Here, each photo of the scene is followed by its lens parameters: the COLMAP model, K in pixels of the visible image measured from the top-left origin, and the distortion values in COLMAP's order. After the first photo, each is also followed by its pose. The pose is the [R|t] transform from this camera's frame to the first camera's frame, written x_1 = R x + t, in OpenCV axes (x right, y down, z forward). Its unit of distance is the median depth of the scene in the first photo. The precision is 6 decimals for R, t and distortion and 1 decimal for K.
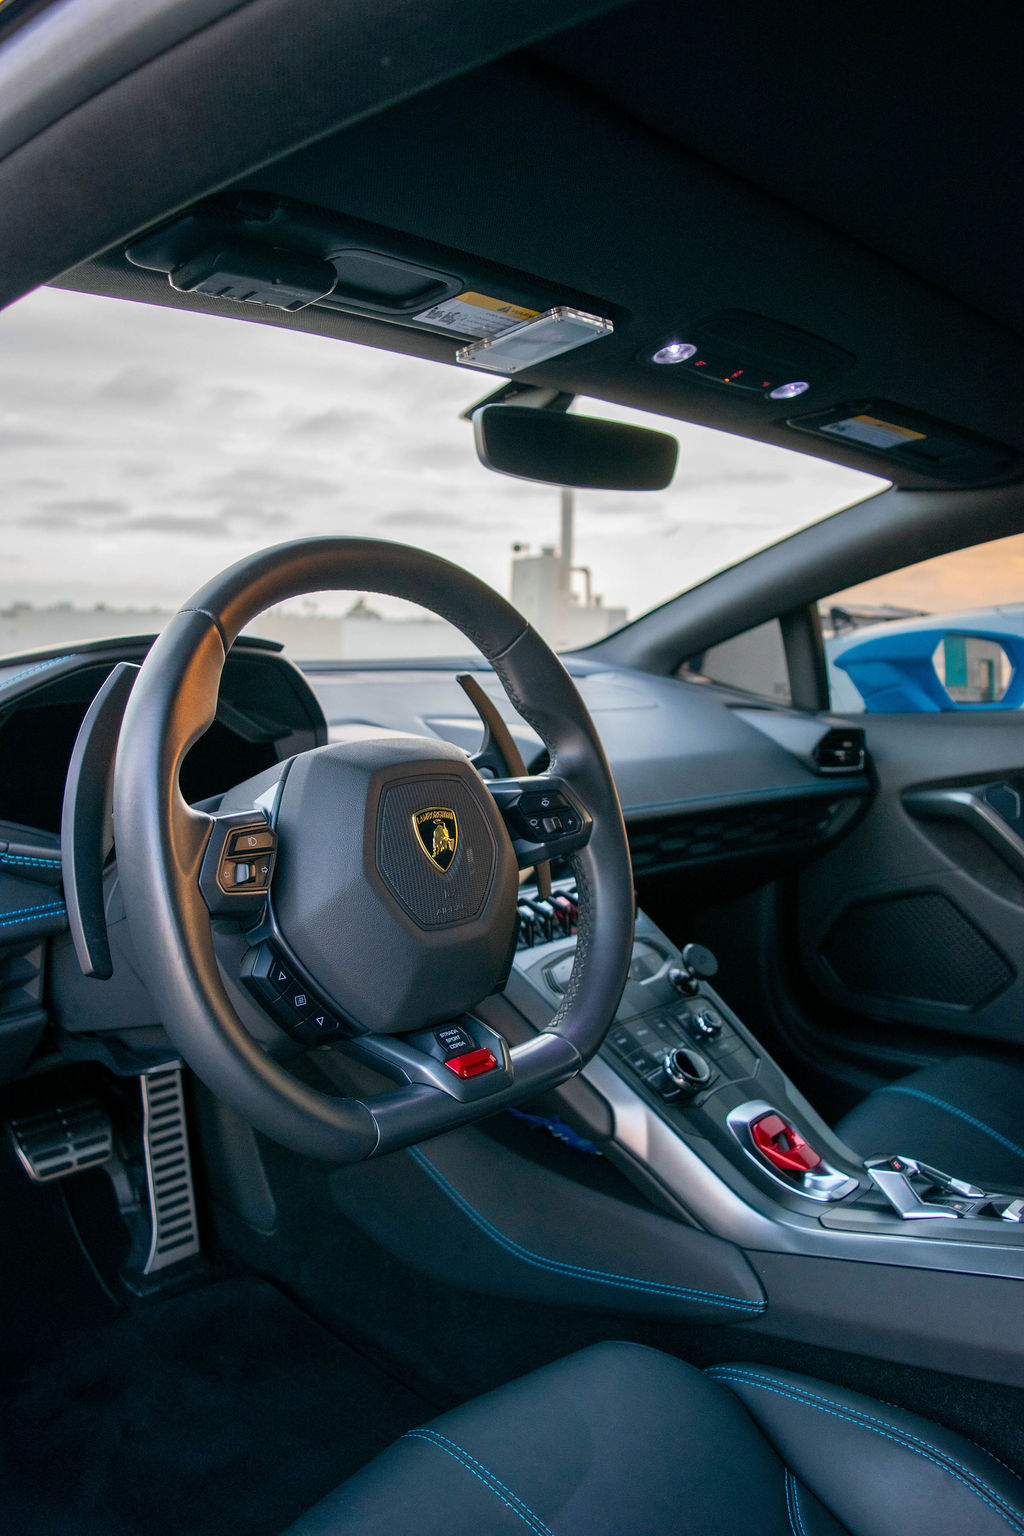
lens RADIAL K [[1195.1, 0, 510.3], [0, 1195.1, 775.8], [0, 0, 1]] dist [-0.090938, 0.009637]
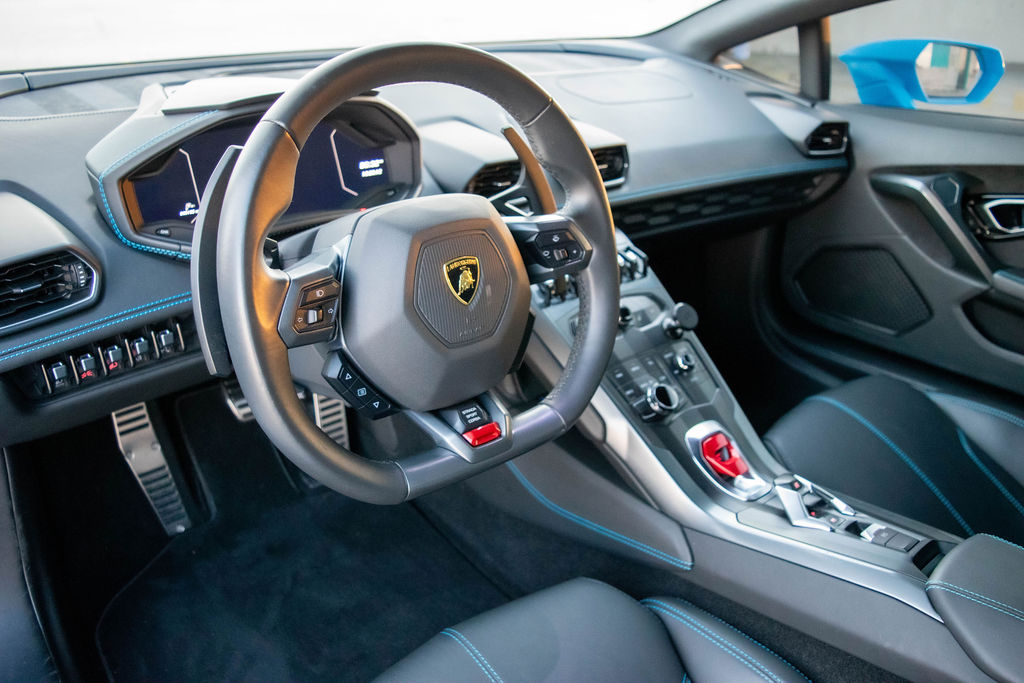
lens RADIAL K [[816.9, 0, 512.0], [0, 816.9, 341.5], [0, 0, 1]] dist [-0.088918, 0.006579]
pose [[0.991143, 0.076365, -0.108647, 0.072821], [-0.038060, 0.947153, 0.318518, -0.129988], [0.127229, -0.311561, 0.941670, 0.073431]]
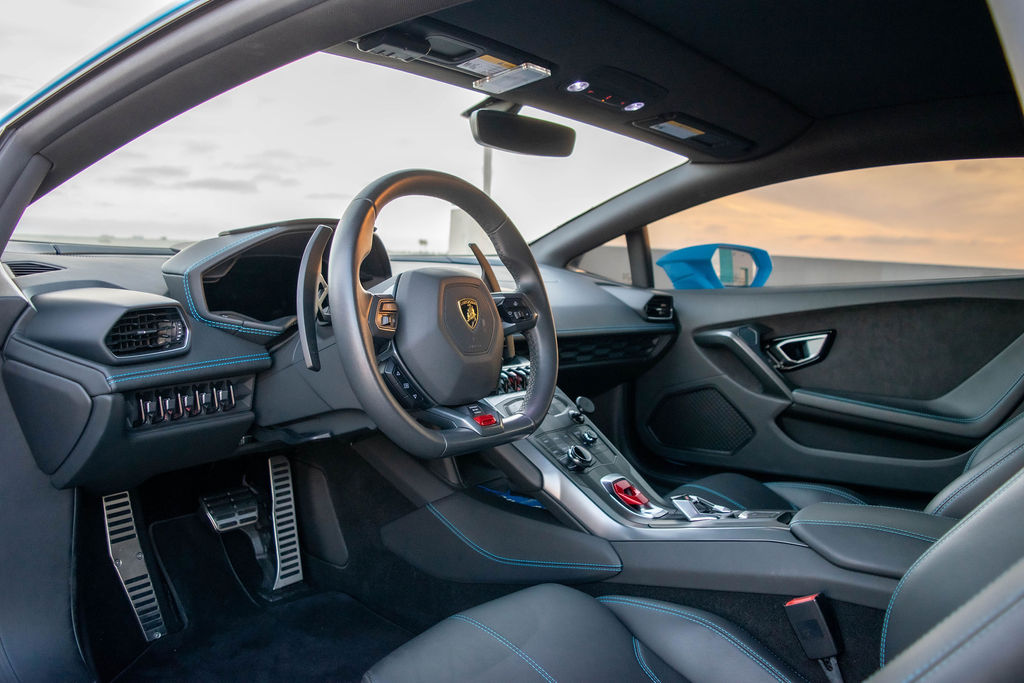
lens RADIAL K [[796.7, 0, 512.0], [0, 796.7, 341.5], [0, 0, 1]] dist [-0.090938, 0.009637]
pose [[0.996240, 0.009924, 0.086068, -0.075989], [-0.008171, 0.999752, -0.020699, 0.093759], [-0.086252, 0.019918, 0.996074, -0.286189]]
